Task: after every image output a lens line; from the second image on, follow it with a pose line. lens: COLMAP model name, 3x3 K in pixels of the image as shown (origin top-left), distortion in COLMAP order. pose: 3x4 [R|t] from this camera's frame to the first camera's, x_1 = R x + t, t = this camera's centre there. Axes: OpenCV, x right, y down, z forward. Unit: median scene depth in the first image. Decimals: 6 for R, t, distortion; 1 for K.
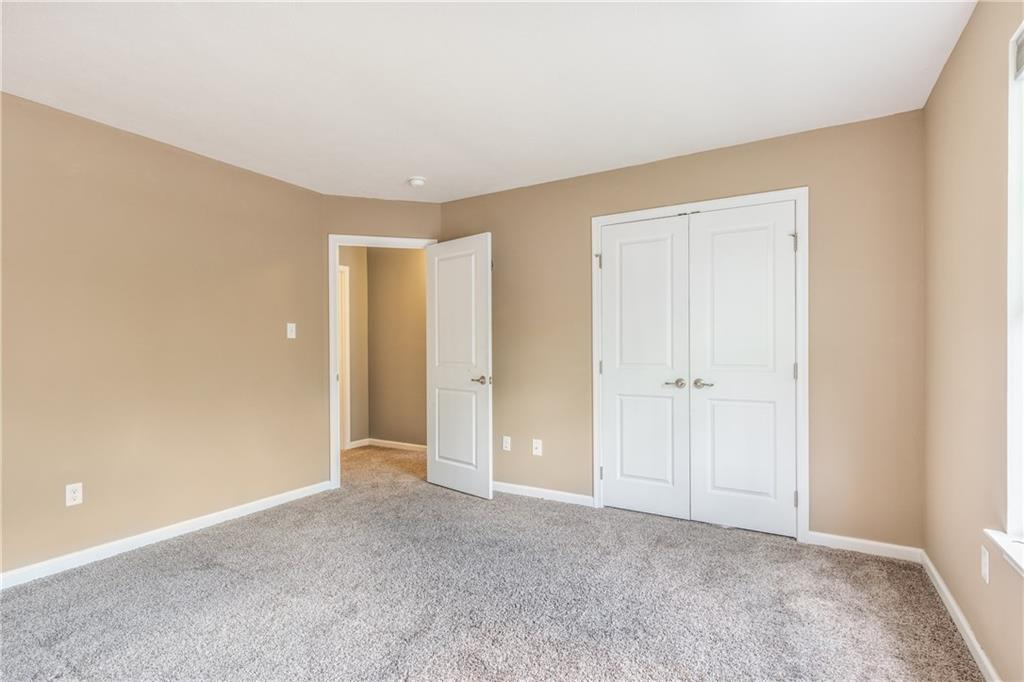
lens RADIAL K [[471.9, 0, 507.6], [0, 471.9, 346.1], [0, 0, 1]] dist [-0.000111, -0.000121]
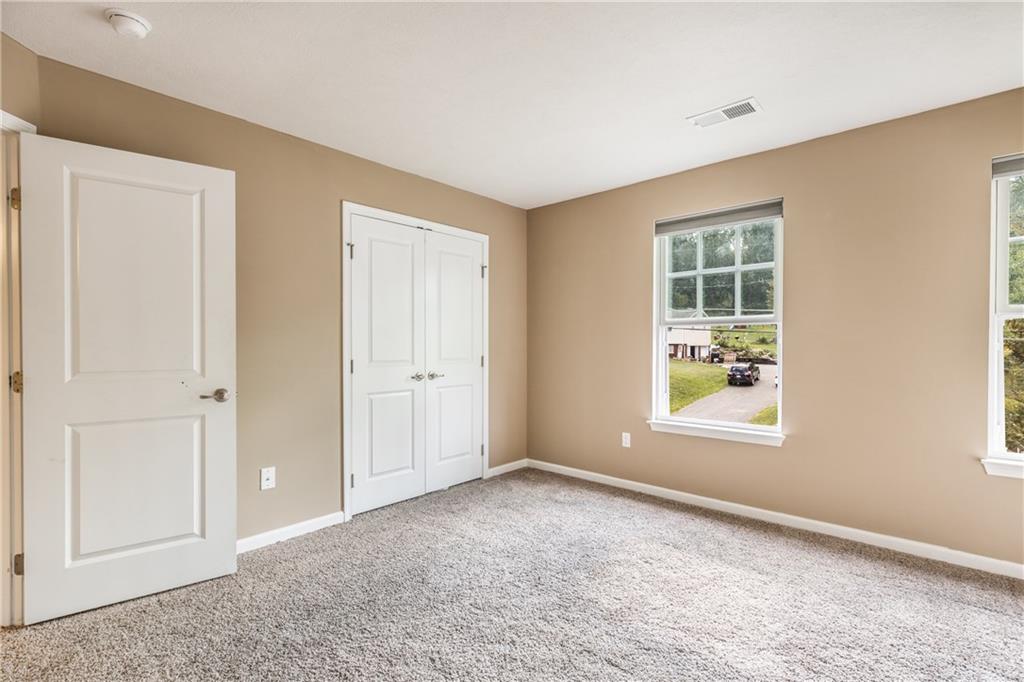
lens RADIAL K [[471.9, 0, 508.5], [0, 471.9, 343.5], [0, 0, 1]] dist [-0.000111, -0.000121]
pose [[0.213752, 0.001303, 0.976887, -0.687335], [-0.003876, 0.999992, -0.000485, -0.001118], [-0.976880, -0.003683, 0.213756, 0.544130]]
